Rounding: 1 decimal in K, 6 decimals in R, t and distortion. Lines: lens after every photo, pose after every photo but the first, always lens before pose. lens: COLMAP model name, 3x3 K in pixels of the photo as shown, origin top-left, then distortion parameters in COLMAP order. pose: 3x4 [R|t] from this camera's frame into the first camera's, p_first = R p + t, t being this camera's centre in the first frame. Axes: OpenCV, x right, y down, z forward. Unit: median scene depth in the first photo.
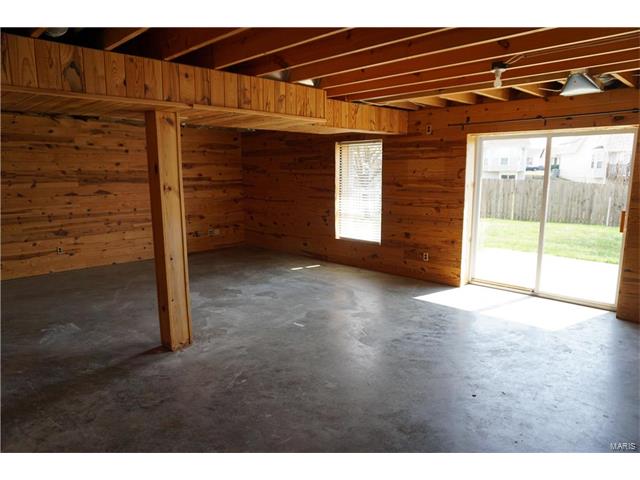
lens RADIAL K [[426.9, 0, 321.2], [0, 426.9, 239.7], [0, 0, 1]] dist [-0.042380, 0.010965]
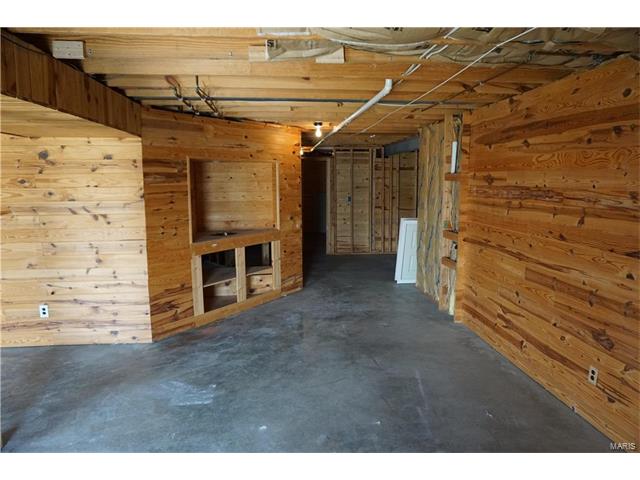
lens RADIAL K [[426.9, 0, 321.1], [0, 426.9, 243.7], [0, 0, 1]] dist [-0.042380, 0.010965]
pose [[-0.630544, 0.113948, -0.767744, -0.139548], [-0.131562, 0.959159, 0.250409, -0.183388], [0.764922, 0.258899, -0.589801, 1.056854]]
